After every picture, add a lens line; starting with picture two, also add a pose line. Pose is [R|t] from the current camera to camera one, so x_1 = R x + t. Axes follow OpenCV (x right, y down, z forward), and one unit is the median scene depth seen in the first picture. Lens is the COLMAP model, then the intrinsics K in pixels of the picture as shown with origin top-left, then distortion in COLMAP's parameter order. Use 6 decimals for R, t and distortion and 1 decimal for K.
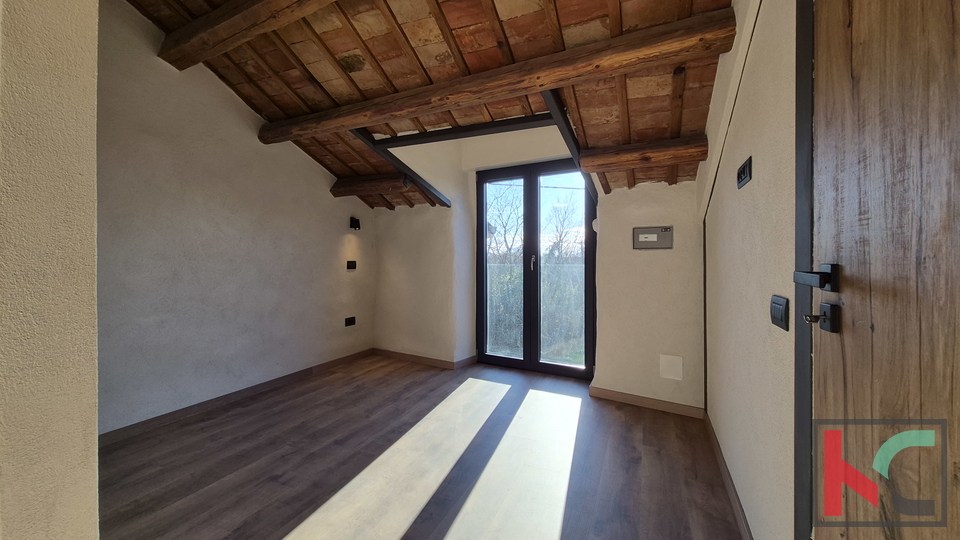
lens RADIAL K [[369.1, 0, 479.7], [0, 369.1, 267.0], [0, 0, 1]] dist [0.004483, -0.000201]
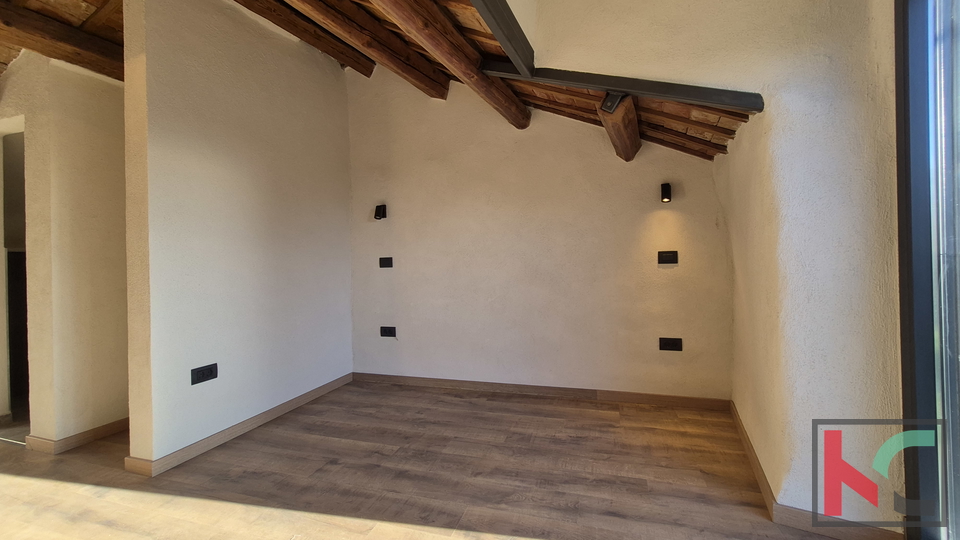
lens RADIAL K [[369.1, 0, 479.8], [0, 369.1, 267.2], [0, 0, 1]] dist [0.004483, -0.000201]
pose [[0.136387, 0.006088, -0.990637, 0.351692], [0.004516, 0.999967, 0.006767, 0.009764], [0.990645, -0.005397, 0.136355, 0.836533]]
